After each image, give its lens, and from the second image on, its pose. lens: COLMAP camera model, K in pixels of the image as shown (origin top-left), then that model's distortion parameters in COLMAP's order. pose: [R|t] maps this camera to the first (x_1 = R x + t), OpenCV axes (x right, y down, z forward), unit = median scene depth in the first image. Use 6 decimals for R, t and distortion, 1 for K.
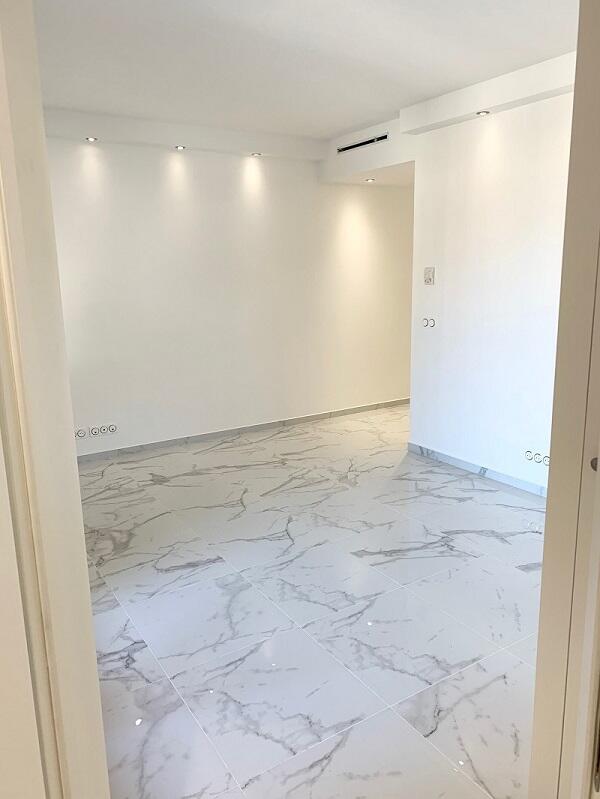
lens RADIAL K [[613.4, 0, 299.9], [0, 613.4, 399.0], [0, 0, 1]] dist [0.017310, -0.007422]
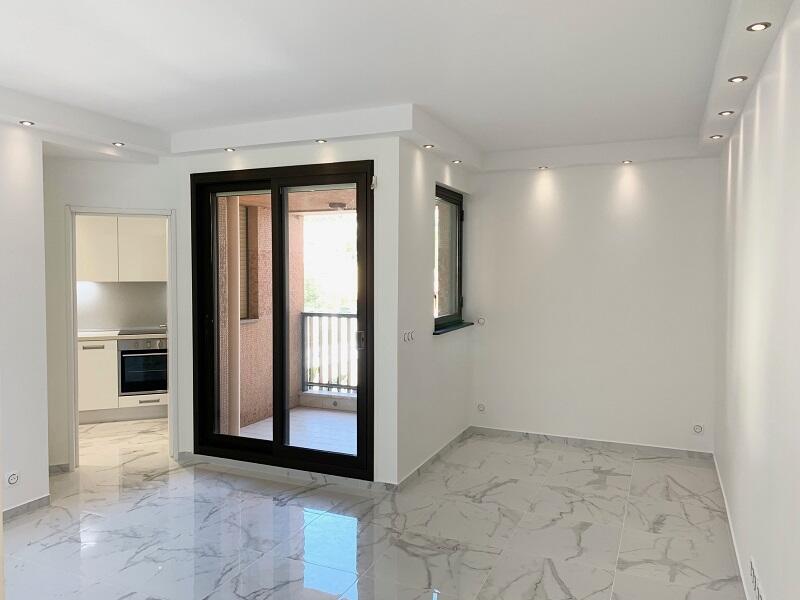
lens RADIAL K [[614.2, 0, 398.9], [0, 614.2, 298.4], [0, 0, 1]] dist [0.017310, -0.007422]
pose [[-0.831229, 0.044221, -0.554169, 0.280989], [-0.101861, 0.967841, 0.230019, -0.419544], [0.546519, 0.247646, -0.799993, 1.845827]]
